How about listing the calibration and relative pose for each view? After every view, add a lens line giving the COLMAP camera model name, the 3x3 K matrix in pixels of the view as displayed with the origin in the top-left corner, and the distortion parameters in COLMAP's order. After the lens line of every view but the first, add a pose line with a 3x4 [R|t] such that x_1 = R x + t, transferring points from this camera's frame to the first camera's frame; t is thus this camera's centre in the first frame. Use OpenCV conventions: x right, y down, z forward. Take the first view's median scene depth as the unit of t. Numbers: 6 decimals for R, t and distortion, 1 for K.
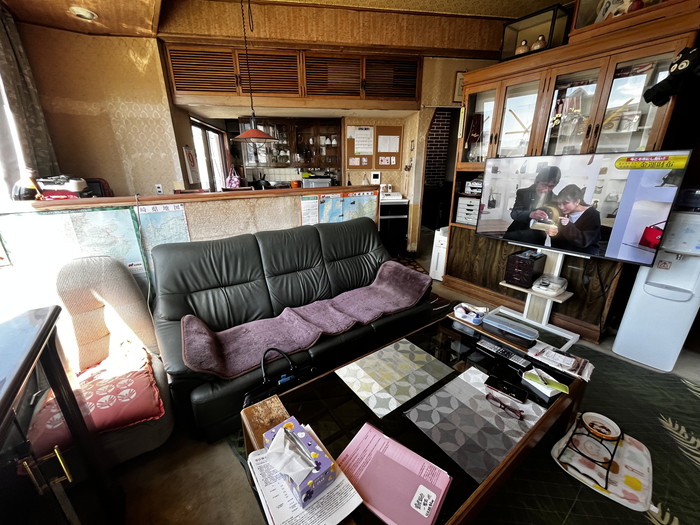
lens RADIAL K [[282.2, 0, 350.0], [0, 282.2, 262.5], [0, 0, 1]] dist [0.001074, 0.000115]
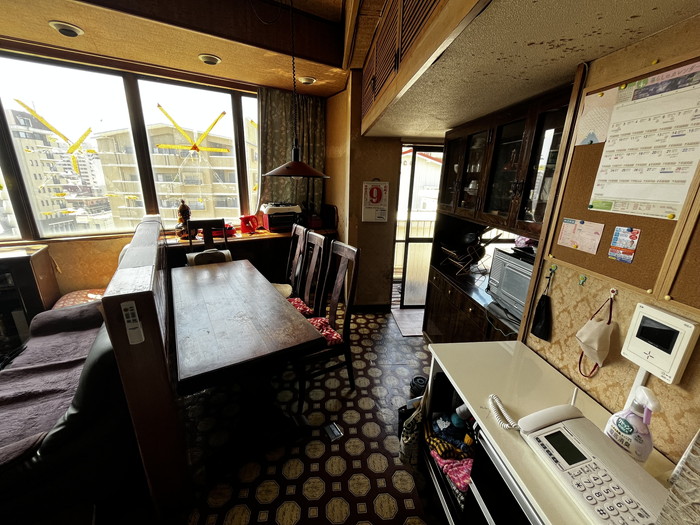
lens RADIAL K [[282.2, 0, 350.0], [0, 282.2, 262.5], [0, 0, 1]] dist [0.001074, 0.000115]
pose [[-0.059401, 0.285418, -0.956560, 0.352879], [-0.342829, 0.894135, 0.288081, -0.442917], [0.937518, 0.345049, 0.044737, 1.057983]]
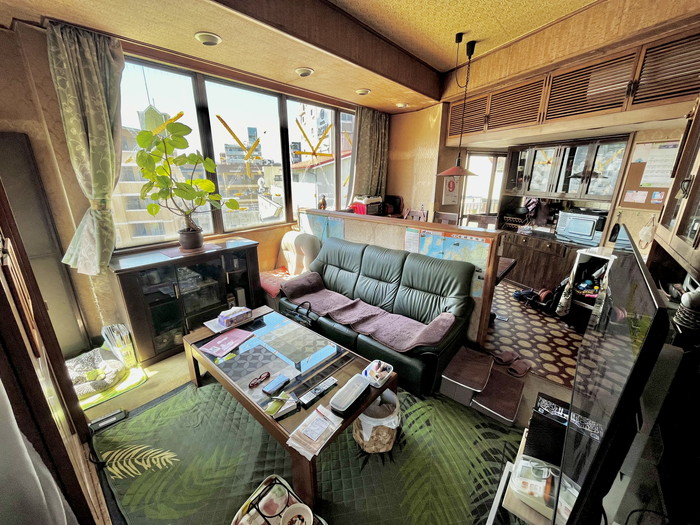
lens RADIAL K [[282.2, 0, 350.0], [0, 282.2, 262.5], [0, 0, 1]] dist [0.001074, 0.000115]
pose [[0.243121, 0.296908, -0.923438, 0.659416], [-0.315496, 0.924443, 0.214168, -0.193610], [0.917254, 0.239272, 0.318425, 0.288618]]
